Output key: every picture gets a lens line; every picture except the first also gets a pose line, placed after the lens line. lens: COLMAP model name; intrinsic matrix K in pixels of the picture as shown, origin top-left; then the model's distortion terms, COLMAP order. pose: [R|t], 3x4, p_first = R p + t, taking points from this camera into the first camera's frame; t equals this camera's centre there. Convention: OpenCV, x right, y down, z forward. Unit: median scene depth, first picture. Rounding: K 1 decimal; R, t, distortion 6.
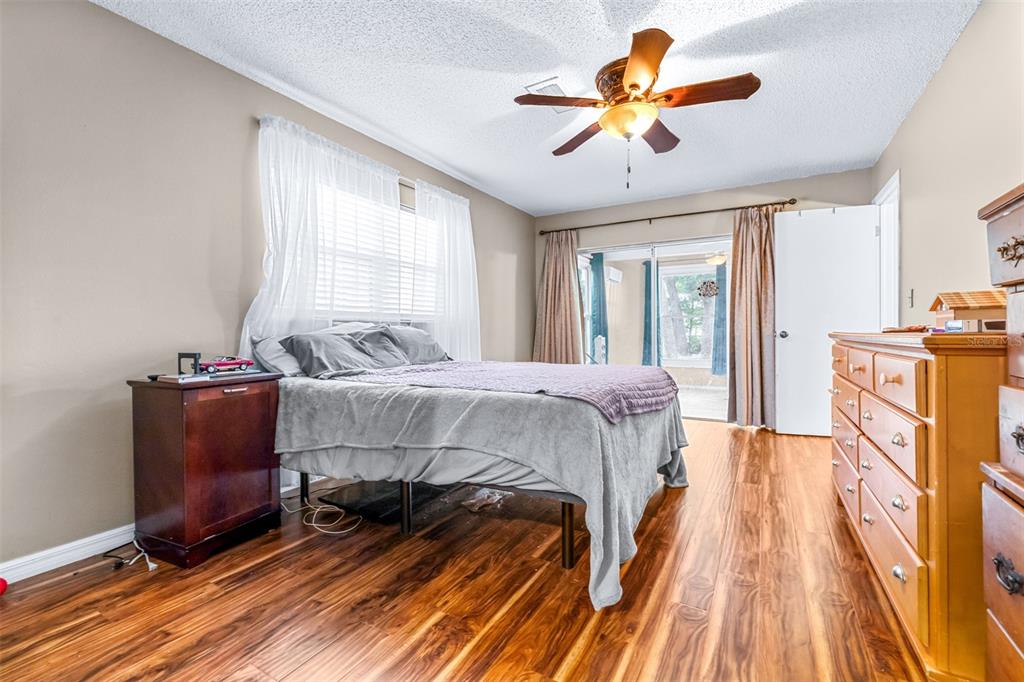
lens RADIAL K [[438.7, 0, 512.0], [0, 438.7, 341.0], [0, 0, 1]] dist [-0.001336, -0.000391]
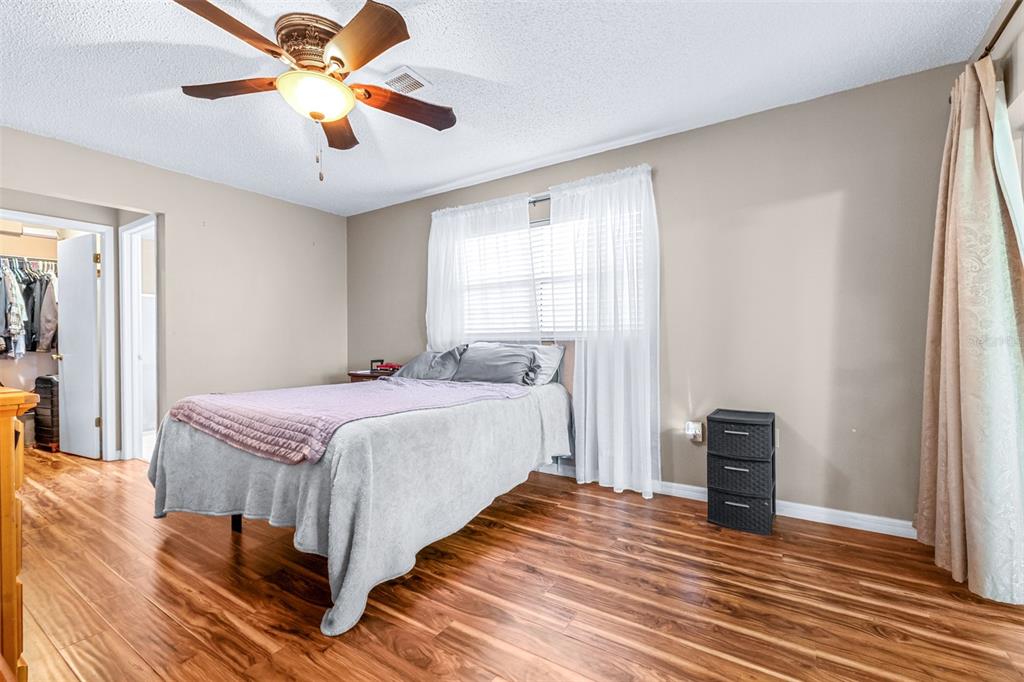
lens RADIAL K [[442.9, 0, 512.0], [0, 442.9, 341.0], [0, 0, 1]] dist [-0.067729, -0.000034]
pose [[-0.054224, 0.020984, -0.998308, 0.725119], [-0.005423, 0.999758, 0.021309, -0.061714], [0.998514, 0.006569, -0.054097, 0.970560]]
